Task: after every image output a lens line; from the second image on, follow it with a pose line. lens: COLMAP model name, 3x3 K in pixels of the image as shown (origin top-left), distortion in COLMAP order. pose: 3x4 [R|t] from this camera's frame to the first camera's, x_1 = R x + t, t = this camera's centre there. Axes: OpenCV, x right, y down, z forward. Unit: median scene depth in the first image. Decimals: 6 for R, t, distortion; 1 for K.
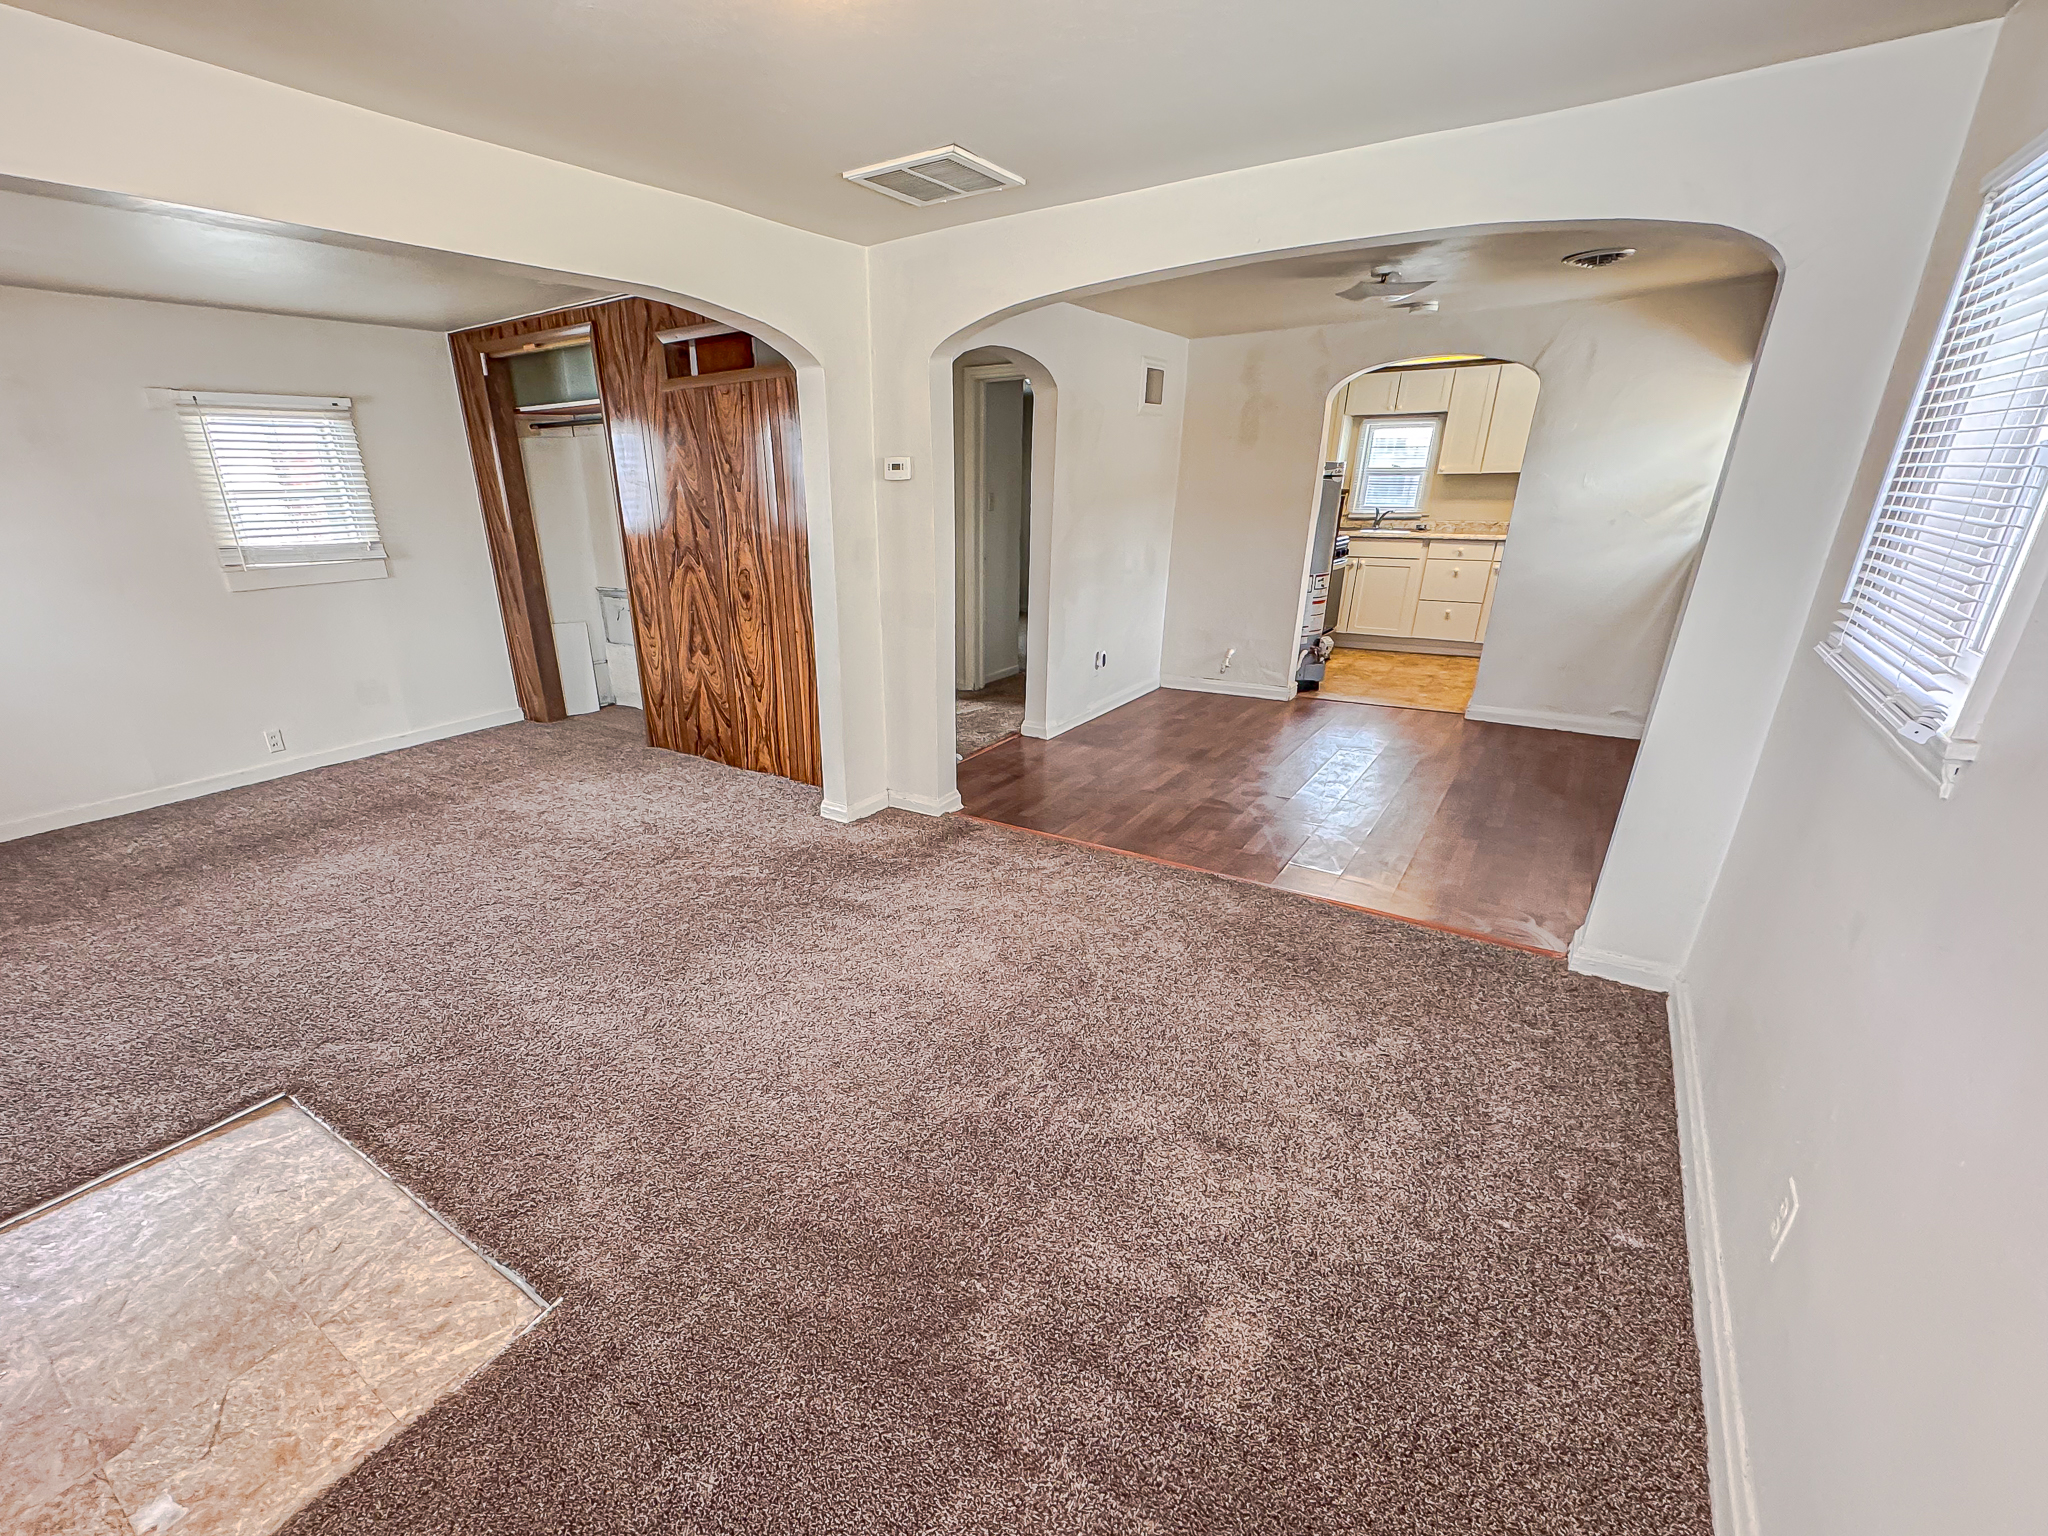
lens RADIAL K [[886.5, 0, 933.9], [0, 886.5, 837.4], [0, 0, 1]] dist [-0.001269, 0.000144]
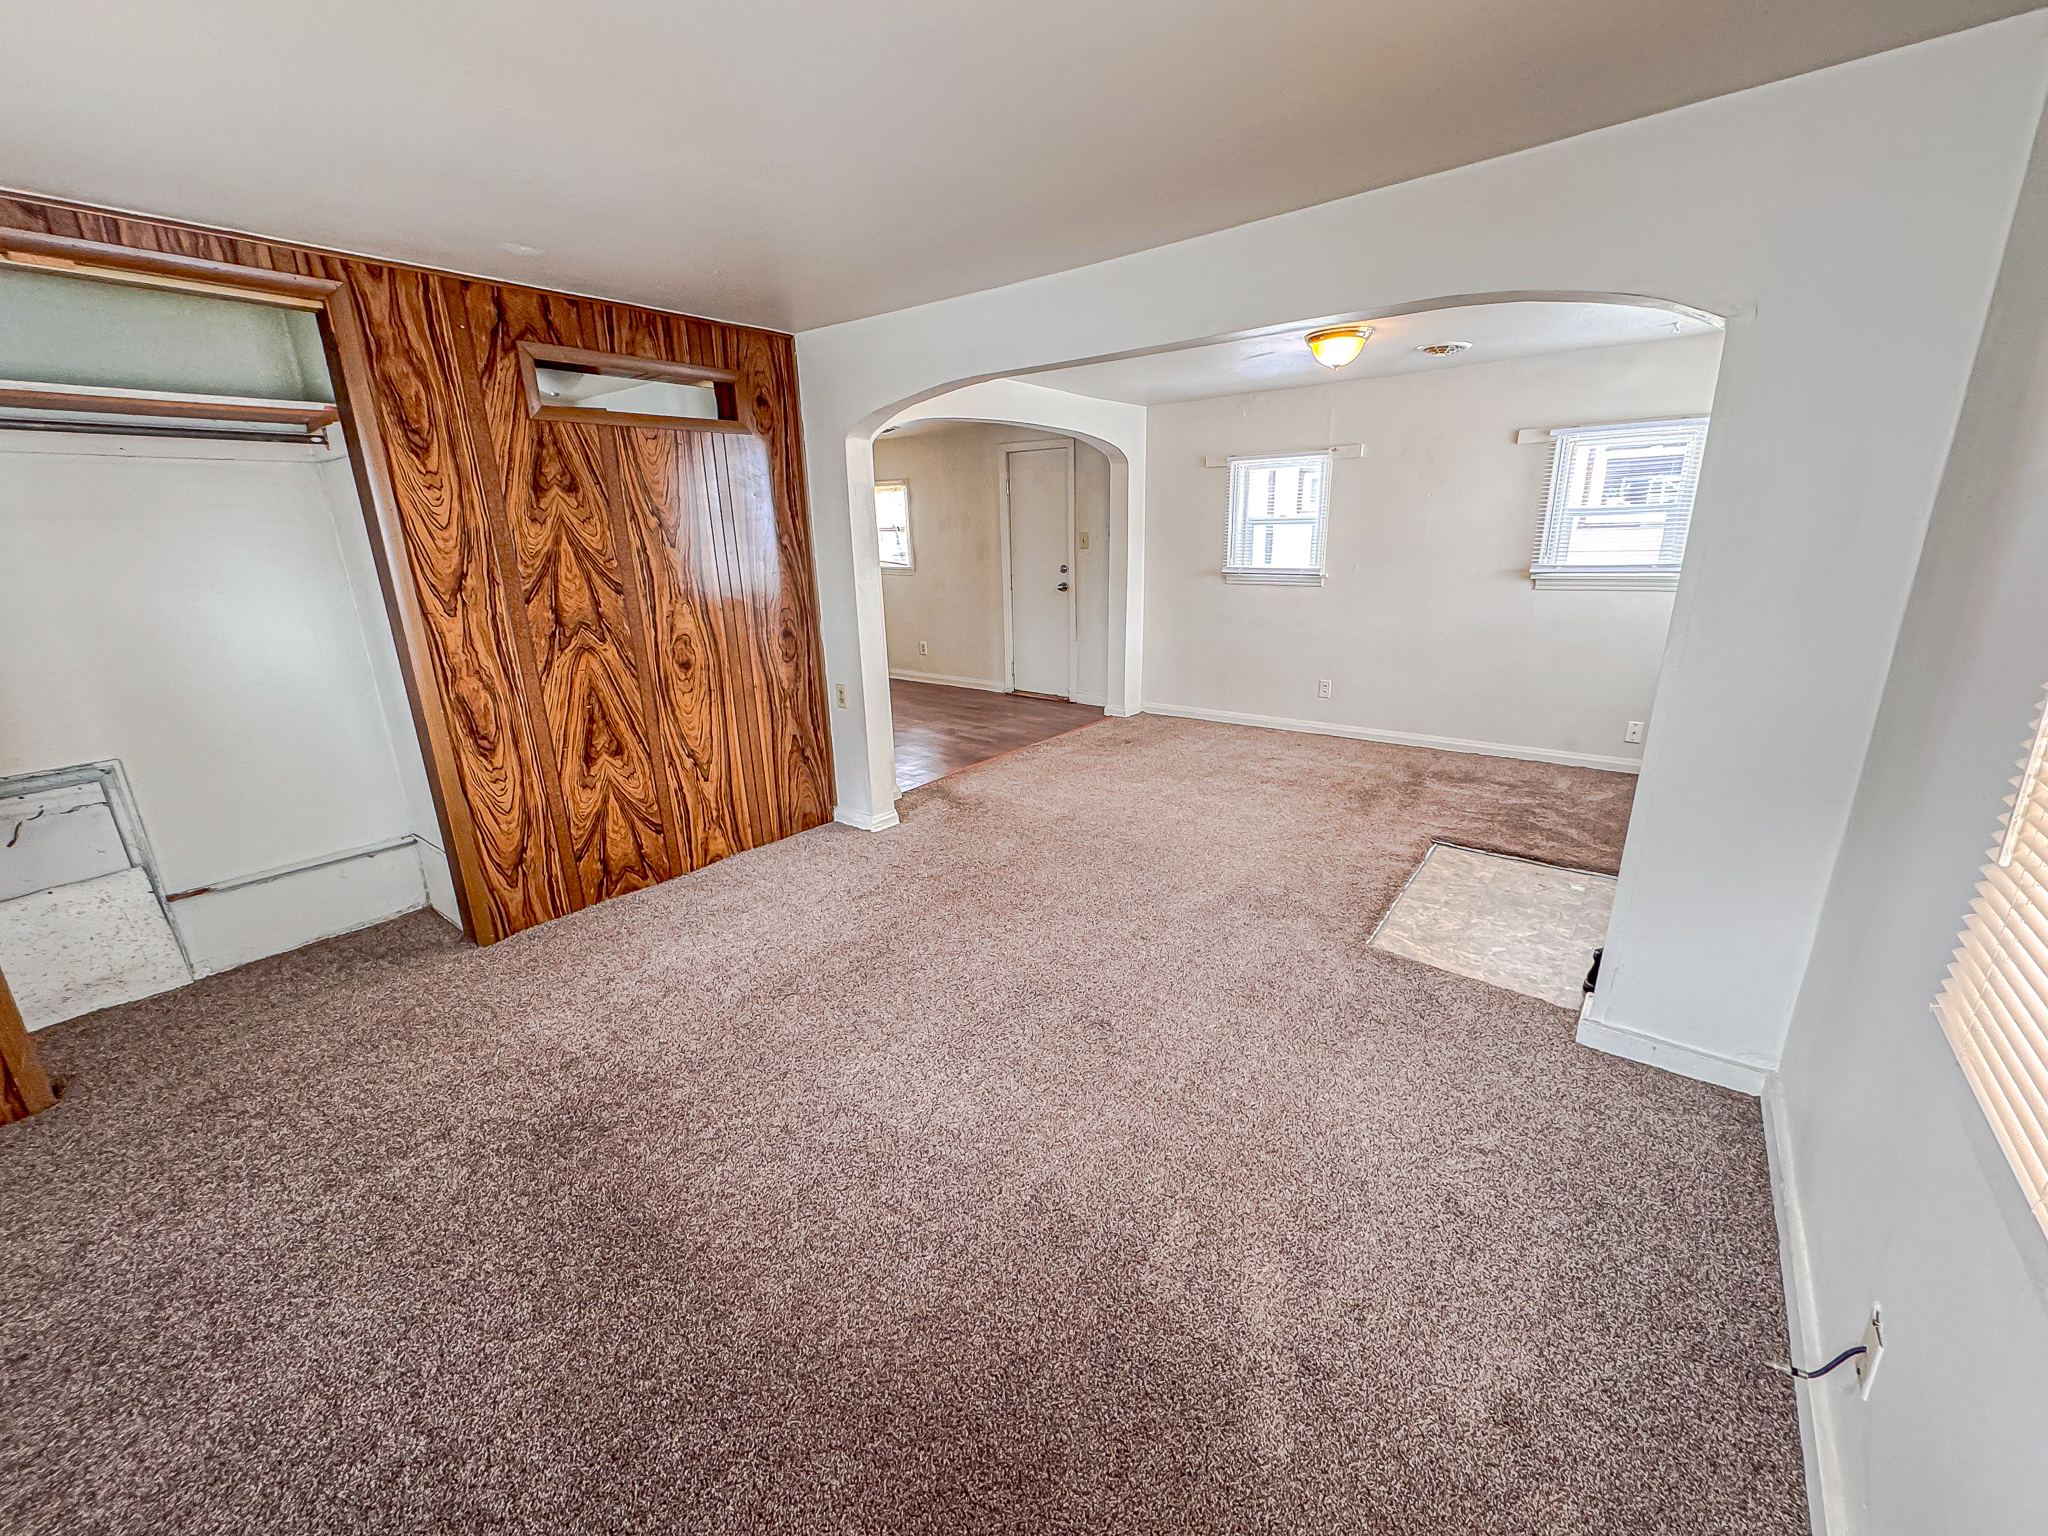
lens RADIAL K [[802.2, 0, 1021.4], [0, 802.2, 761.8], [0, 0, 1]] dist [-0.001480, -0.000058]
pose [[0.052392, -0.268119, 0.961960, -0.903167], [0.393485, 0.890895, 0.226881, -0.220343], [-0.917837, 0.366630, 0.152176, 0.573598]]
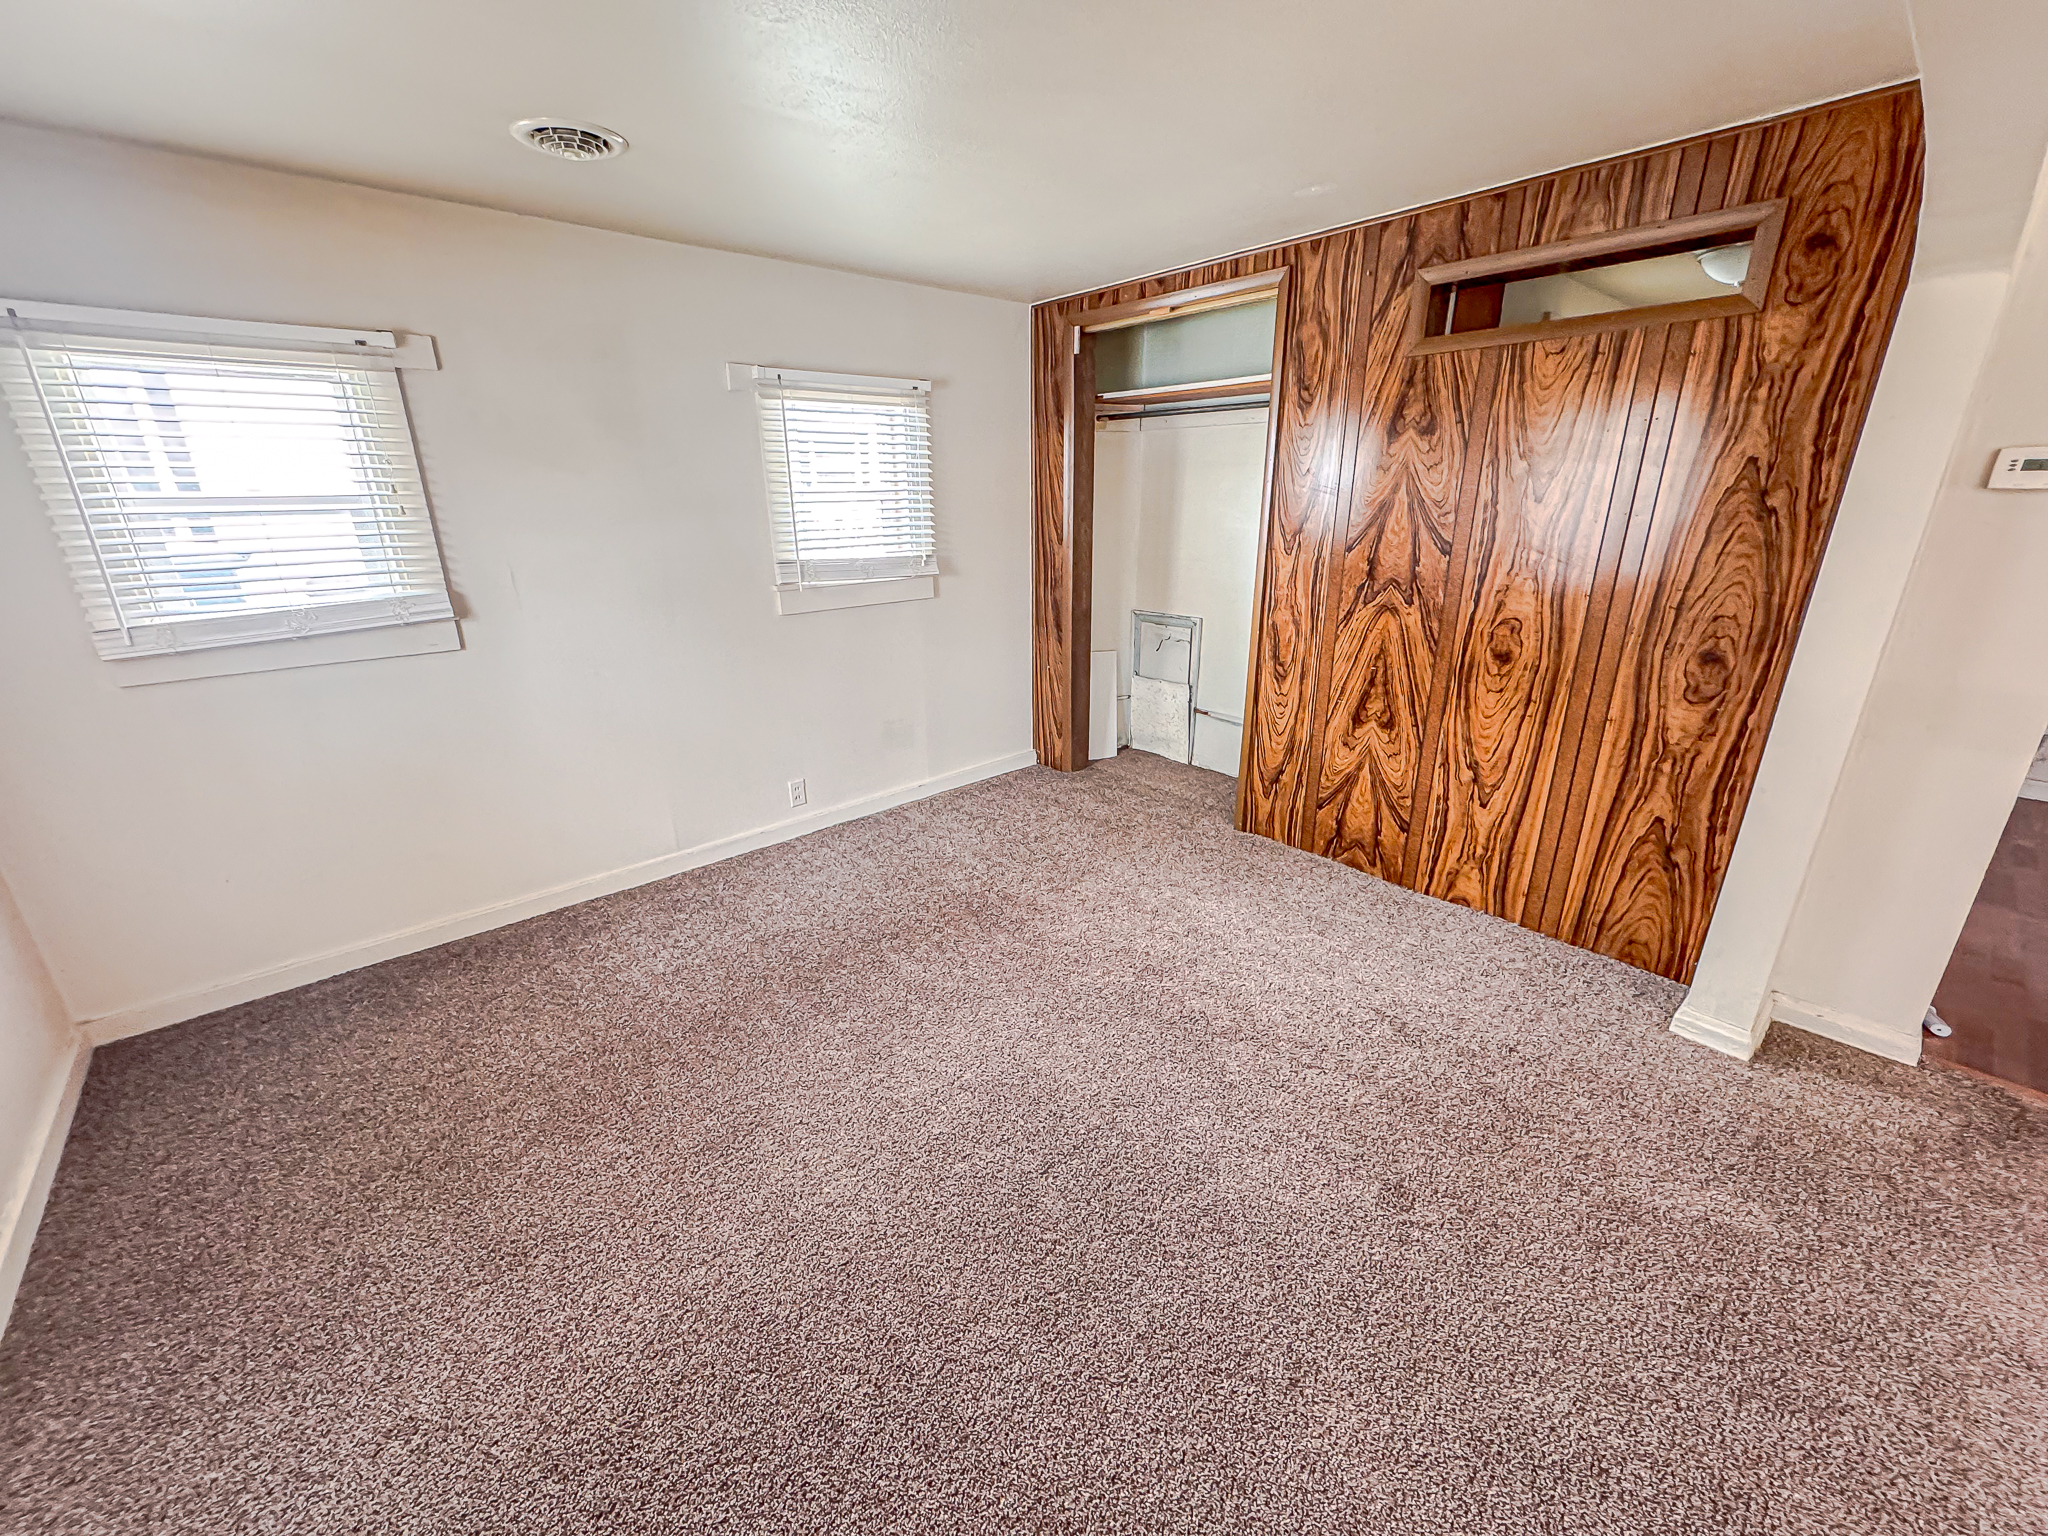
lens RADIAL K [[802.2, 0, 1029.4], [0, 802.2, 760.6], [0, 0, 1]] dist [-0.001480, -0.000058]
pose [[0.978238, 0.075192, -0.193383, -0.406843], [-0.084975, 0.995464, -0.042787, -0.129469], [0.189289, 0.058288, 0.980190, 0.324494]]
